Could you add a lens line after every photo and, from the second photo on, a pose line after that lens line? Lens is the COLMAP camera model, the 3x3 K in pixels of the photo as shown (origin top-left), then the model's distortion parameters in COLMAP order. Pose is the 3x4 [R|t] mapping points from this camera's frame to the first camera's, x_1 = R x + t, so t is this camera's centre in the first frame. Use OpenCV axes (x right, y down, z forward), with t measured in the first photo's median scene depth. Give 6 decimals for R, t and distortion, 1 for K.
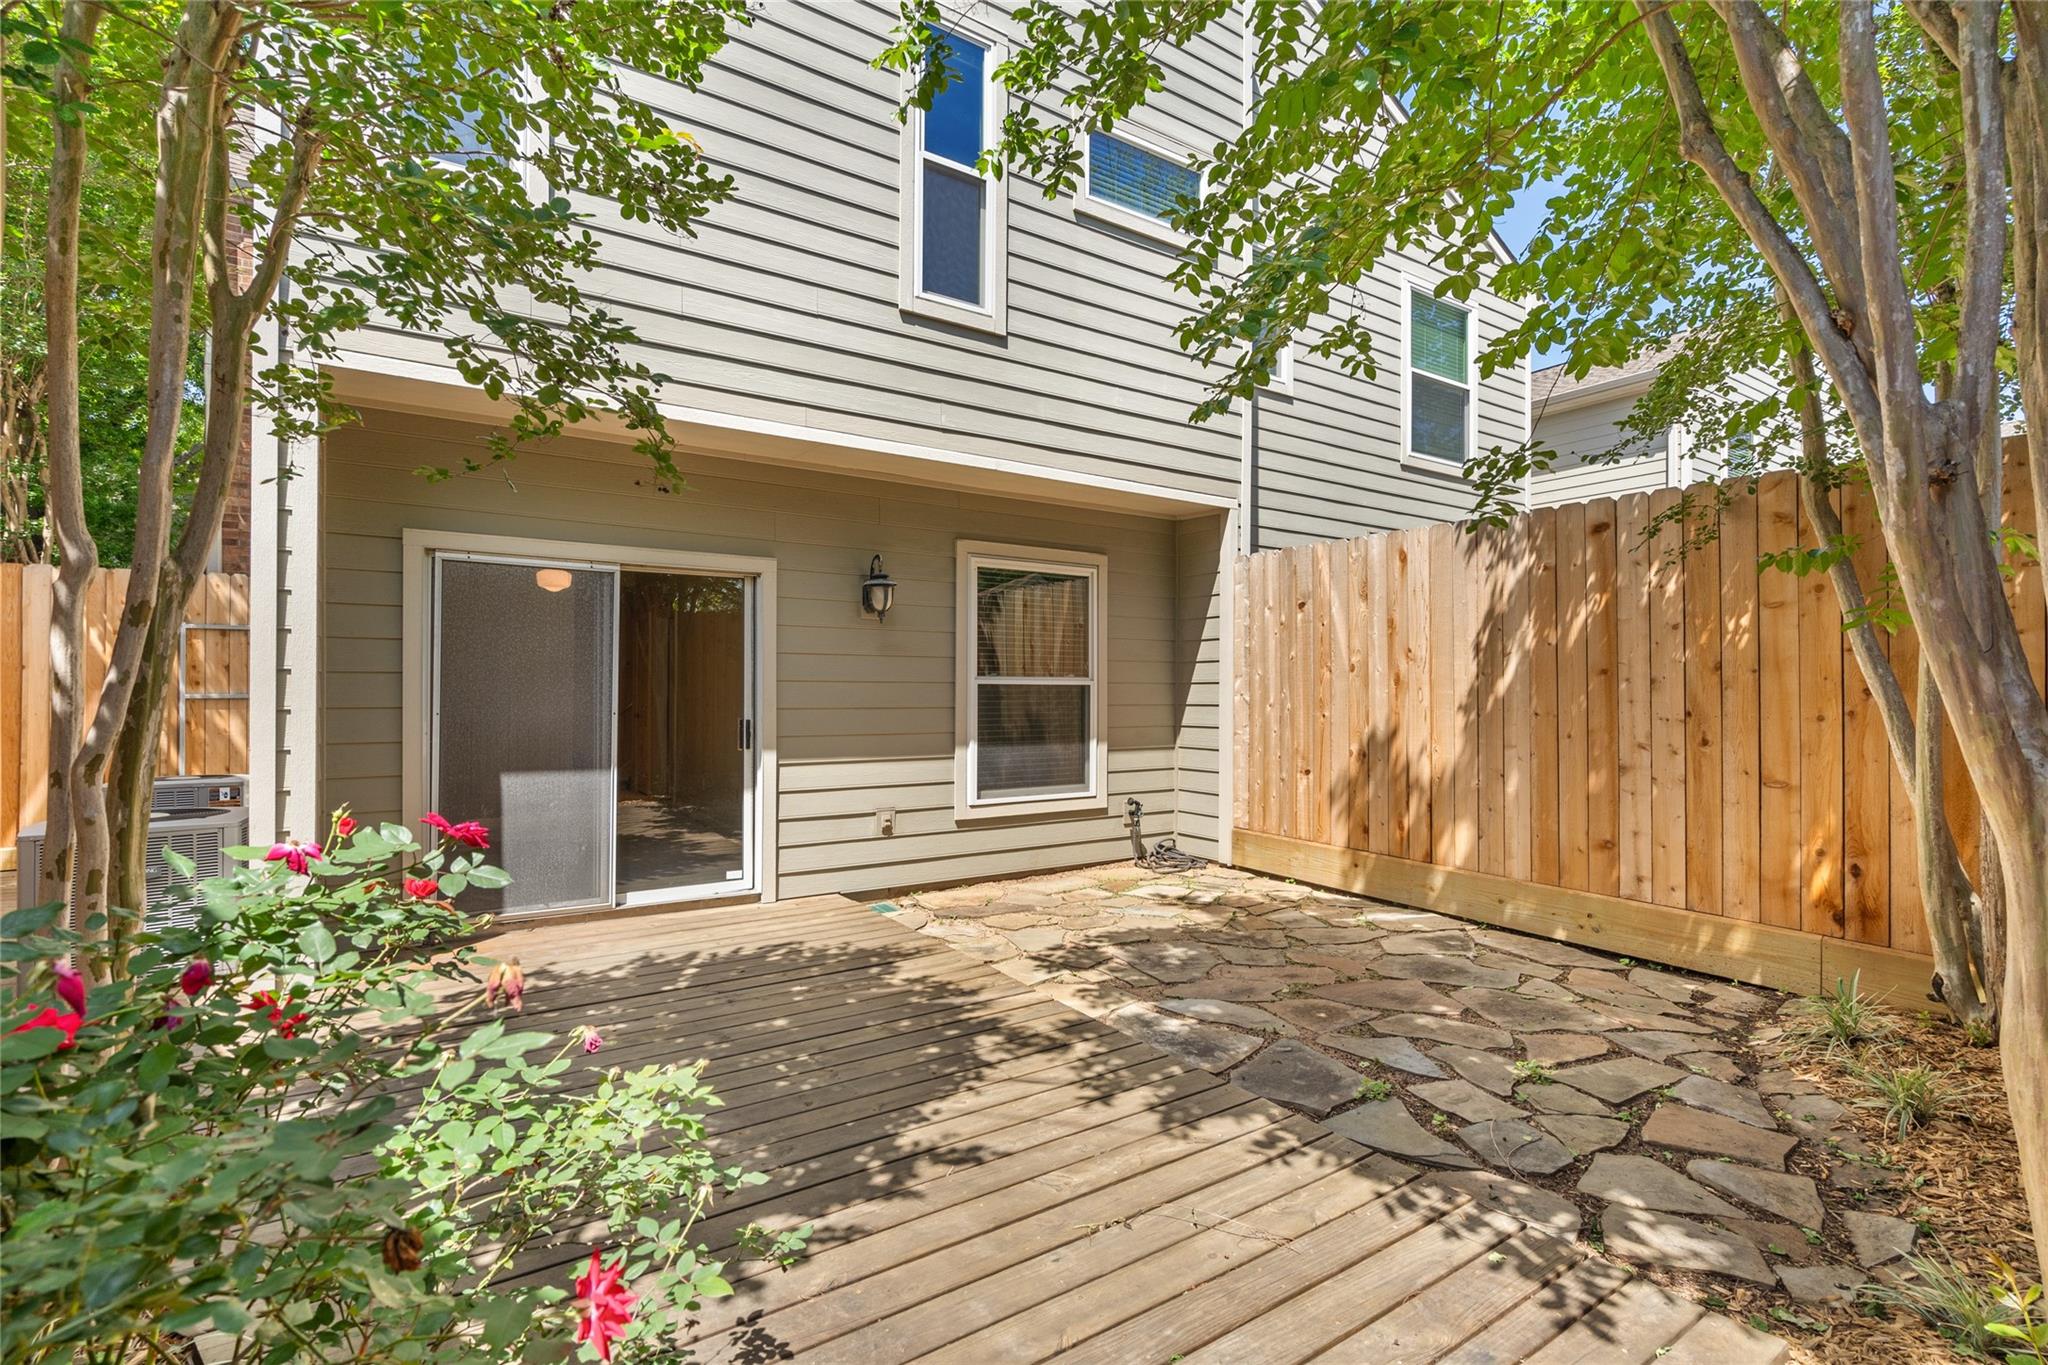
lens RADIAL K [[927.5, 0, 1013.6], [0, 927.5, 692.2], [0, 0, 1]] dist [-0.004496, -0.000422]
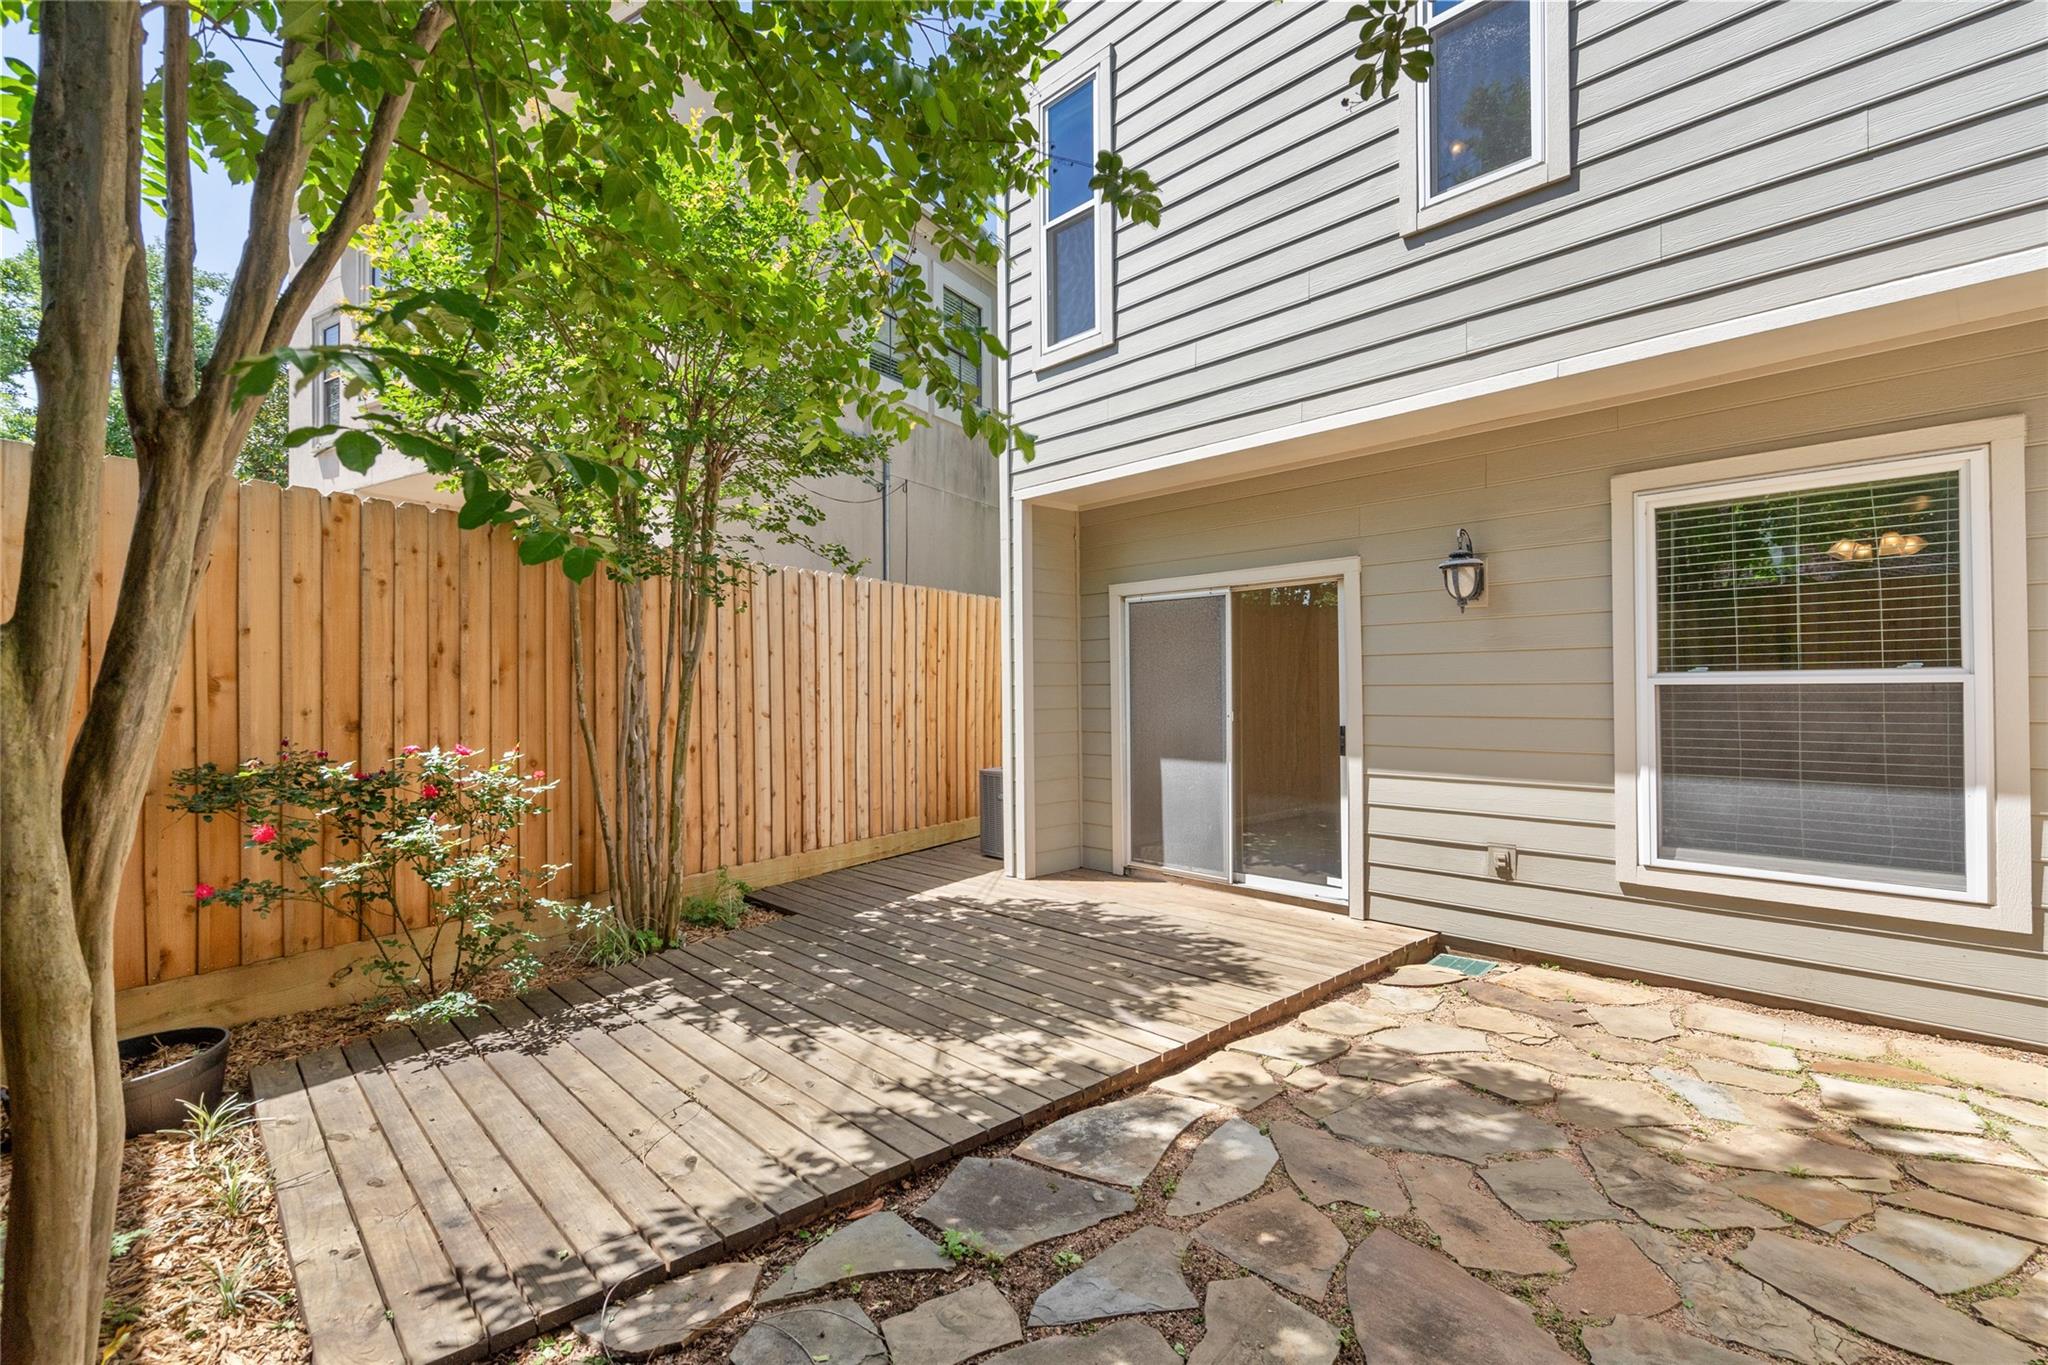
lens RADIAL K [[927.5, 0, 1012.7], [0, 927.5, 681.4], [0, 0, 1]] dist [-0.004496, -0.000422]
pose [[0.157710, -0.016051, -0.987355, 0.888075], [0.008372, 0.999854, -0.014917, -0.006595], [0.987450, -0.005914, 0.157822, 0.726093]]
